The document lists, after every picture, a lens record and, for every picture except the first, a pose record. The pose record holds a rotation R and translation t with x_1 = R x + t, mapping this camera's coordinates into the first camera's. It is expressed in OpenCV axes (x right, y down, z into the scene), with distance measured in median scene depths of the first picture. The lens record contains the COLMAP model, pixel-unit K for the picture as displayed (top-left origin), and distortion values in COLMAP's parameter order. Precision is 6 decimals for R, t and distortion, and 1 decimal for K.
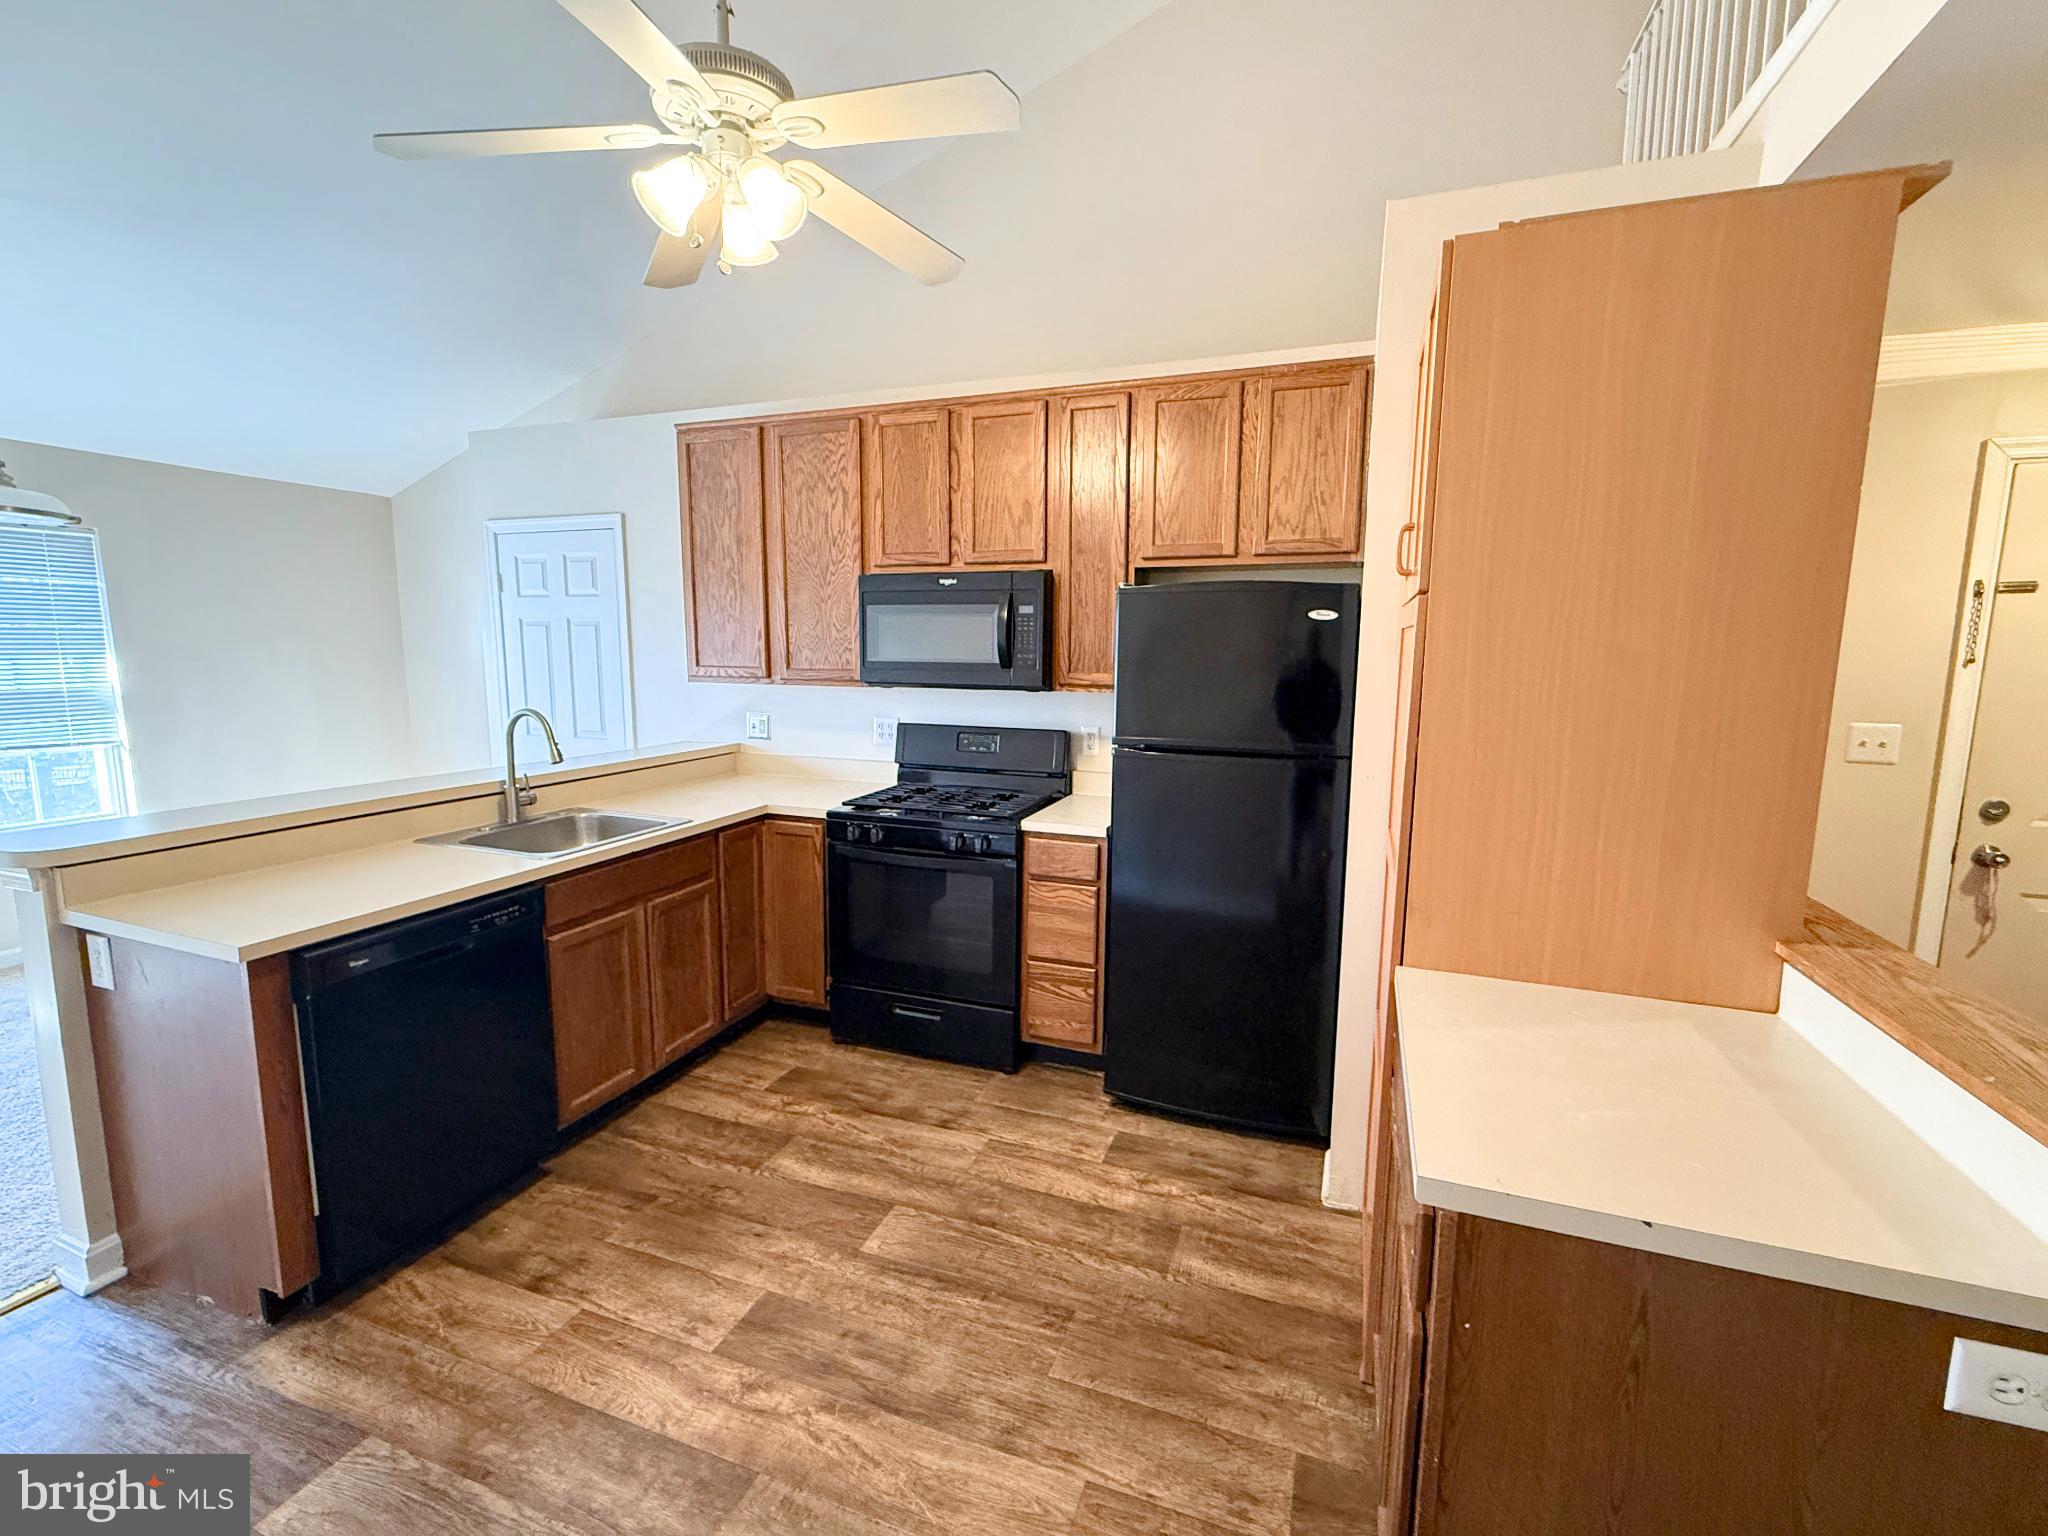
lens RADIAL K [[887.5, 0, 1024.0], [0, 887.5, 768.0], [0, 0, 1]] dist [-0.001642, -0.000658]
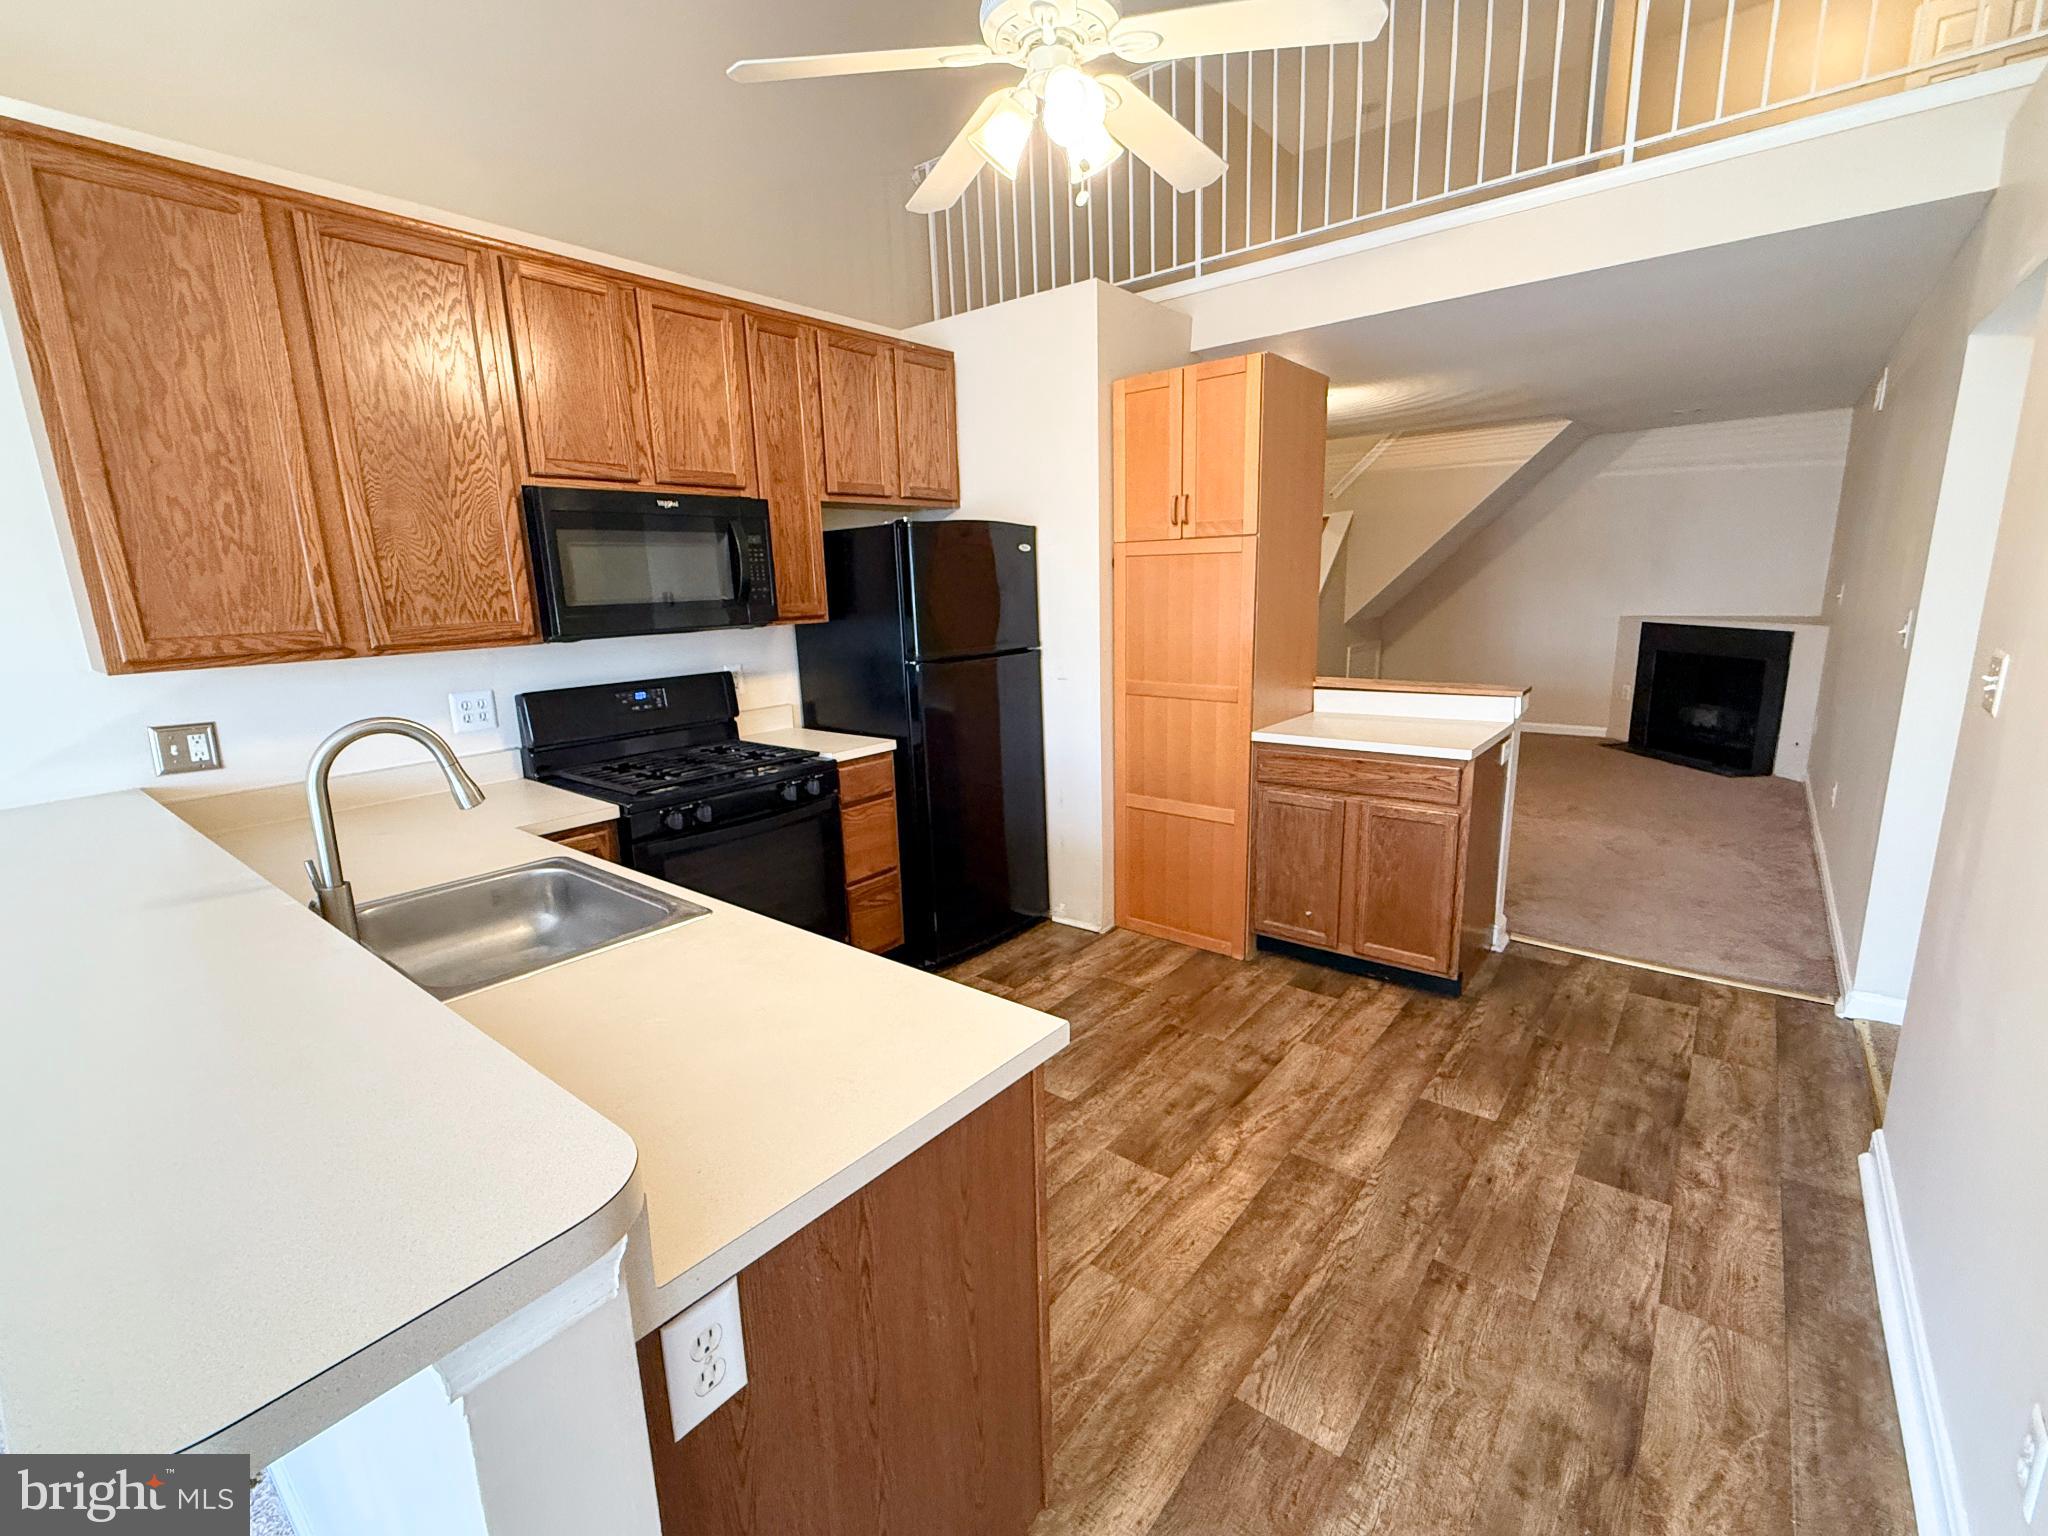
lens RADIAL K [[887.5, 0, 1024.0], [0, 887.5, 768.0], [0, 0, 1]] dist [-0.001642, -0.000658]
pose [[0.320650, -0.216607, 0.922098, -1.180982], [0.161168, 0.971782, 0.172234, -0.085814], [-0.933386, 0.093386, 0.346512, 0.620571]]
